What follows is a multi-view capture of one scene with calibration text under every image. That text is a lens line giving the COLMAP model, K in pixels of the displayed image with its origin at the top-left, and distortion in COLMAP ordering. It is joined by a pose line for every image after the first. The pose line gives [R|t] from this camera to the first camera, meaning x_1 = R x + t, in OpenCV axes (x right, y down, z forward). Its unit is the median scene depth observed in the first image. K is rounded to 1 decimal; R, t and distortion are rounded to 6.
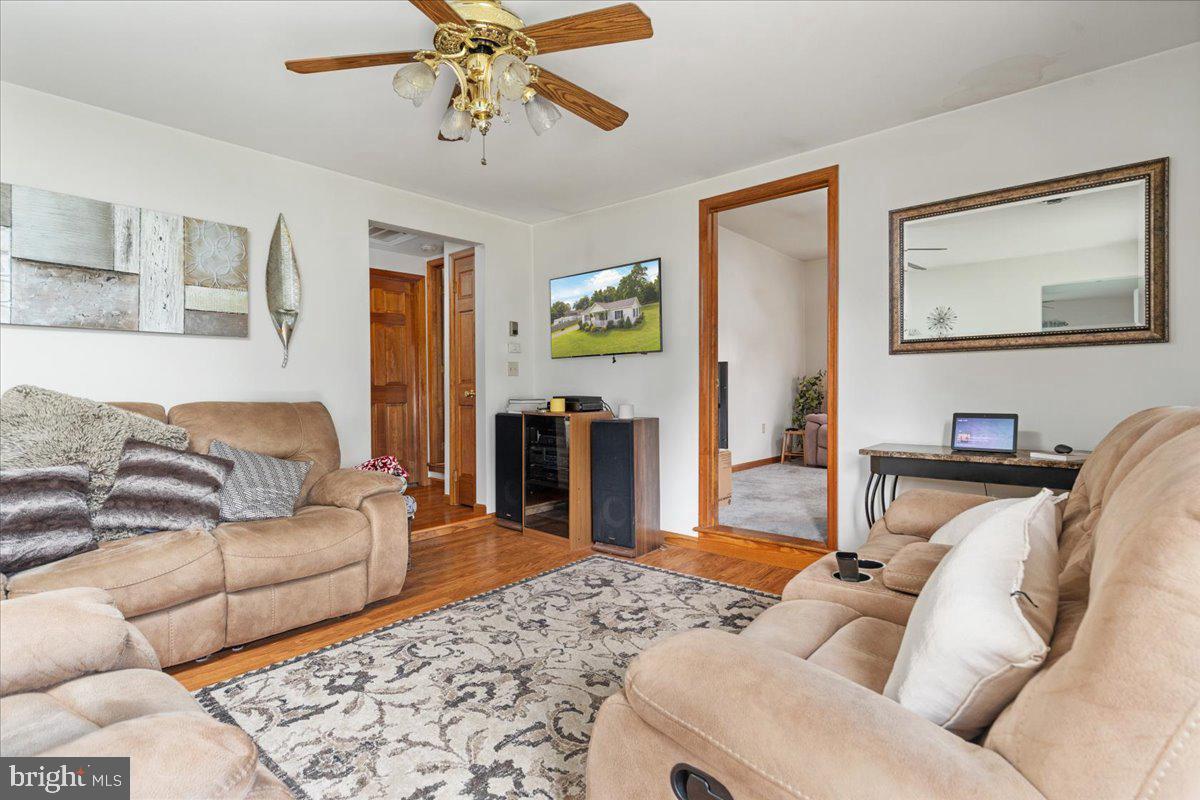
lens RADIAL K [[578.1, 0, 607.3], [0, 578.1, 401.2], [0, 0, 1]] dist [-0.000566, -0.000256]
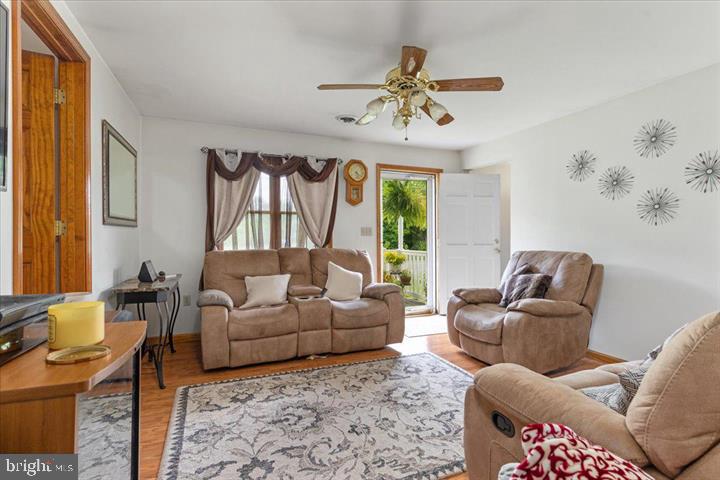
lens RADIAL K [[346.8, 0, 364.4], [0, 346.8, 240.7], [0, 0, 1]] dist [-0.000566, -0.000256]
pose [[-0.891510, 0.000779, 0.453000, -0.497562], [0.015046, 0.999498, 0.027893, -0.066277], [-0.452751, 0.031683, -0.891074, 1.692713]]
